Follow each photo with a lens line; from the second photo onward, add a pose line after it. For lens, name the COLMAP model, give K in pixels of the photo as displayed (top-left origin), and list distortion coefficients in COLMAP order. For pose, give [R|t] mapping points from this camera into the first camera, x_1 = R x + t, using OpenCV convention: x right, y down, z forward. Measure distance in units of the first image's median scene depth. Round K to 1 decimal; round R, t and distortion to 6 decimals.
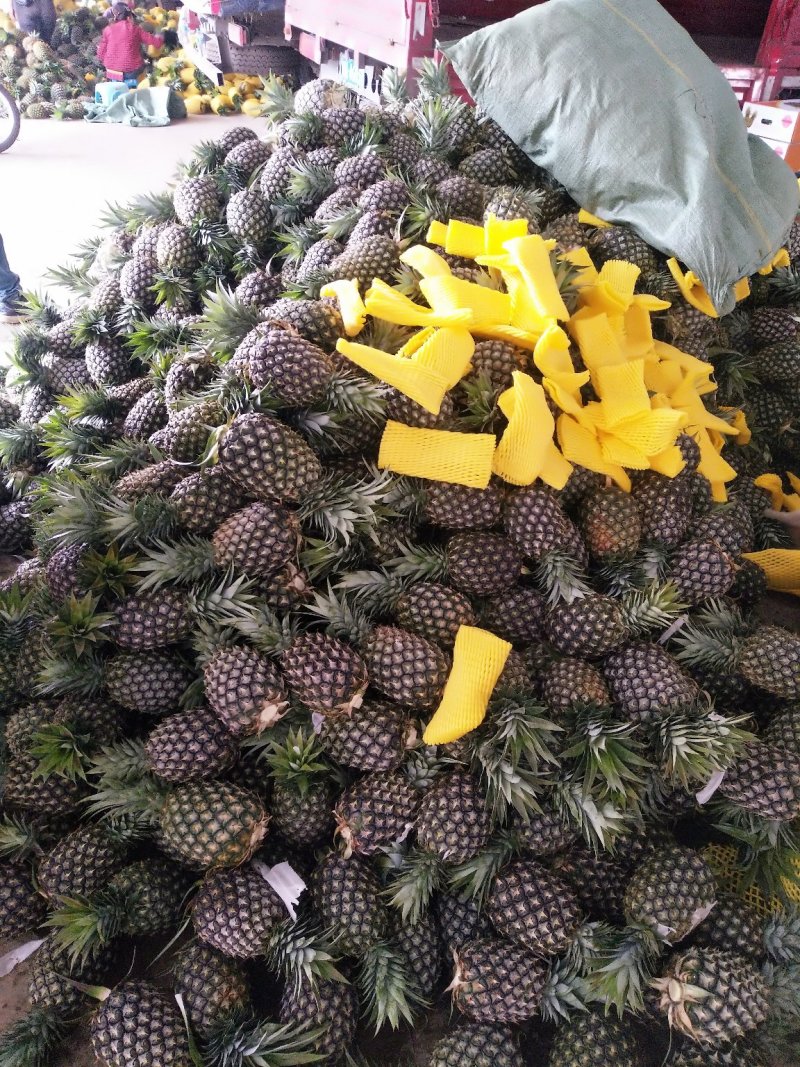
lens RADIAL K [[811.6, 0, 403.1], [0, 811.6, 524.1], [0, 0, 1]] dist [0.083141, -0.117453]
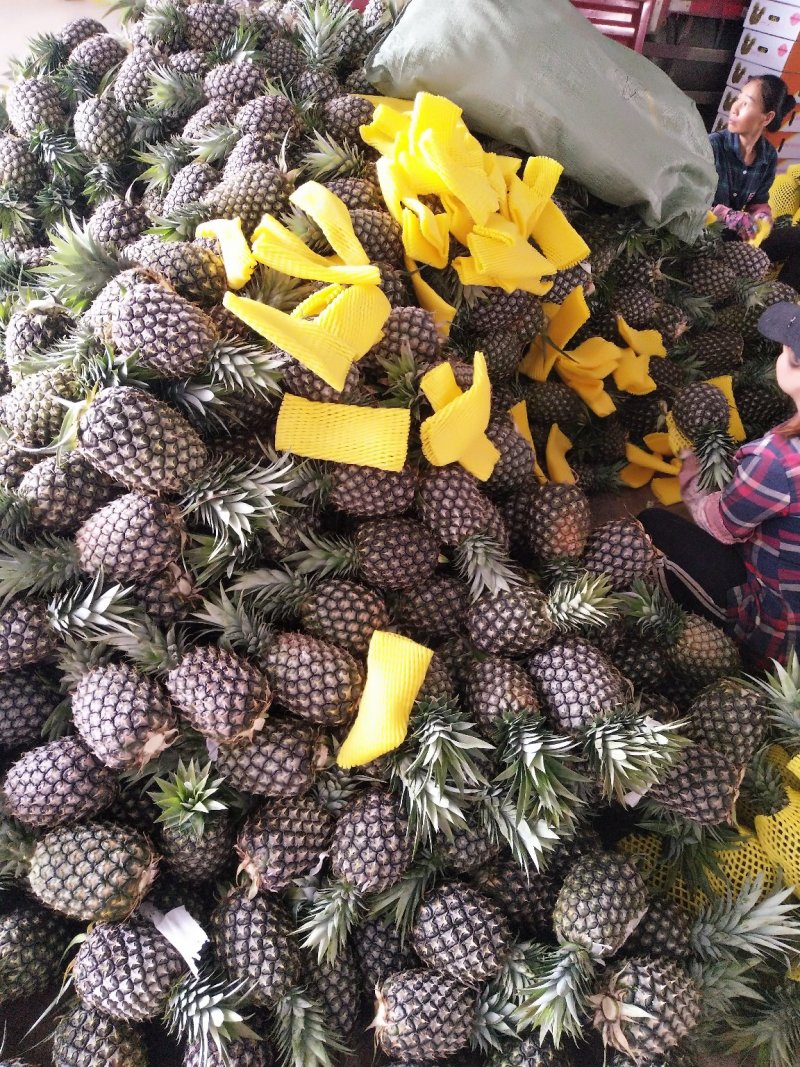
lens RADIAL K [[811.6, 0, 412.9], [0, 811.6, 518.3], [0, 0, 1]] dist [0.083141, -0.117453]
pose [[0.986847, -0.026408, 0.159483, -0.027417], [0.012384, 0.996017, 0.088301, -0.074641], [-0.161179, -0.085165, 0.983244, 0.128529]]
